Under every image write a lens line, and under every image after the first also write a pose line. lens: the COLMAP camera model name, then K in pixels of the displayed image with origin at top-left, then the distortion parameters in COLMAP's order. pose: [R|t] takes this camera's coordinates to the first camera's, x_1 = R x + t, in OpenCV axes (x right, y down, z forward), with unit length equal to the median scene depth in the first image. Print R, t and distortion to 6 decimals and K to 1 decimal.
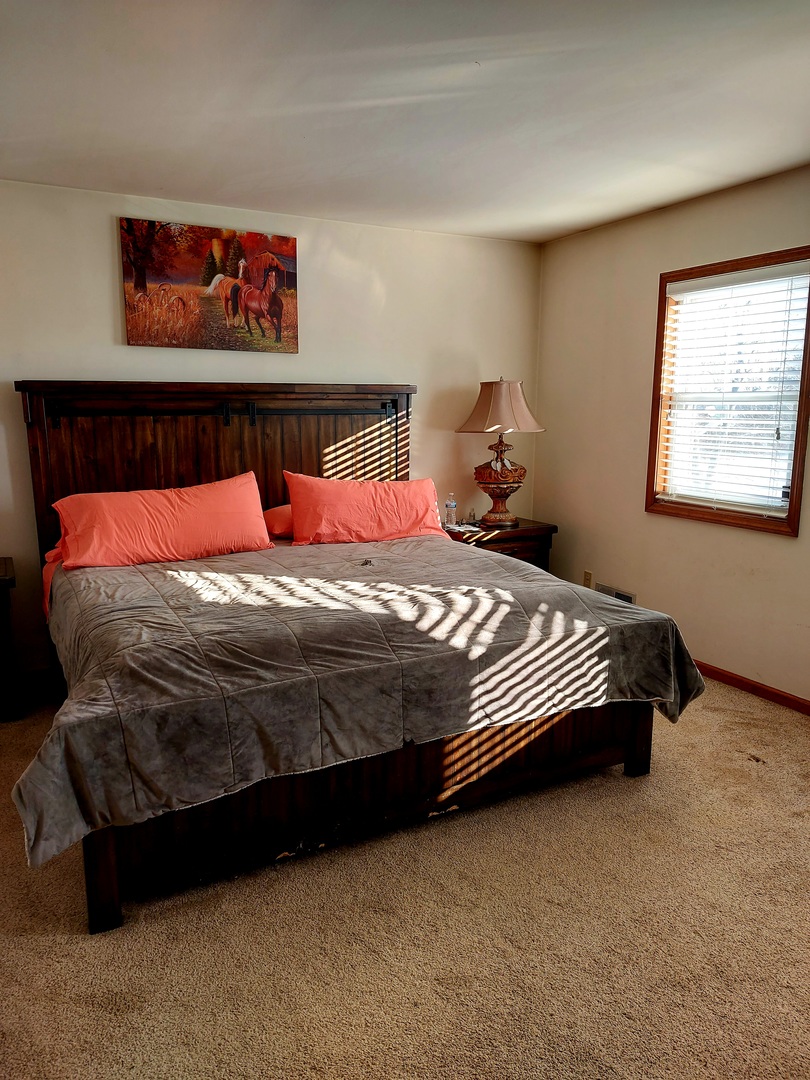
lens RADIAL K [[767.4, 0, 414.6], [0, 767.4, 546.6], [0, 0, 1]] dist [0.101511, -0.138682]
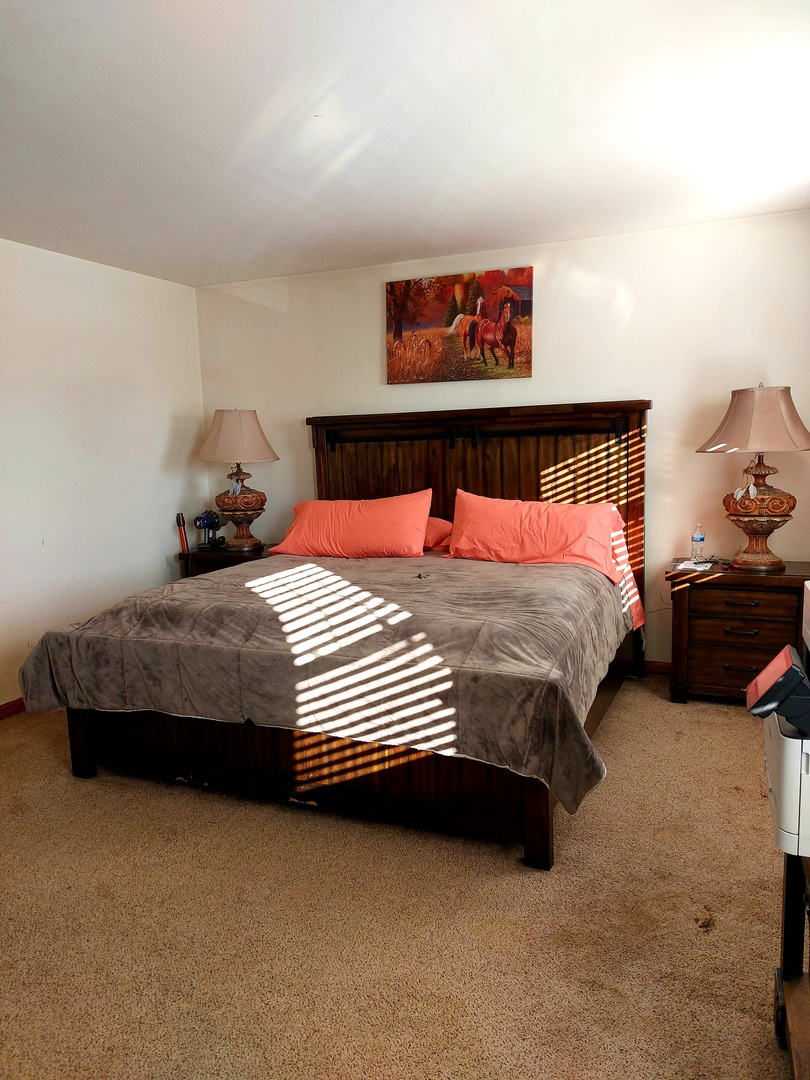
lens RADIAL K [[767.4, 0, 414.6], [0, 767.4, 546.6], [0, 0, 1]] dist [0.101511, -0.138682]
pose [[0.628666, 0.091469, -0.772278, 0.594520], [-0.112811, 0.993281, 0.025812, -0.037013], [0.769450, 0.070894, 0.634760, 0.258111]]
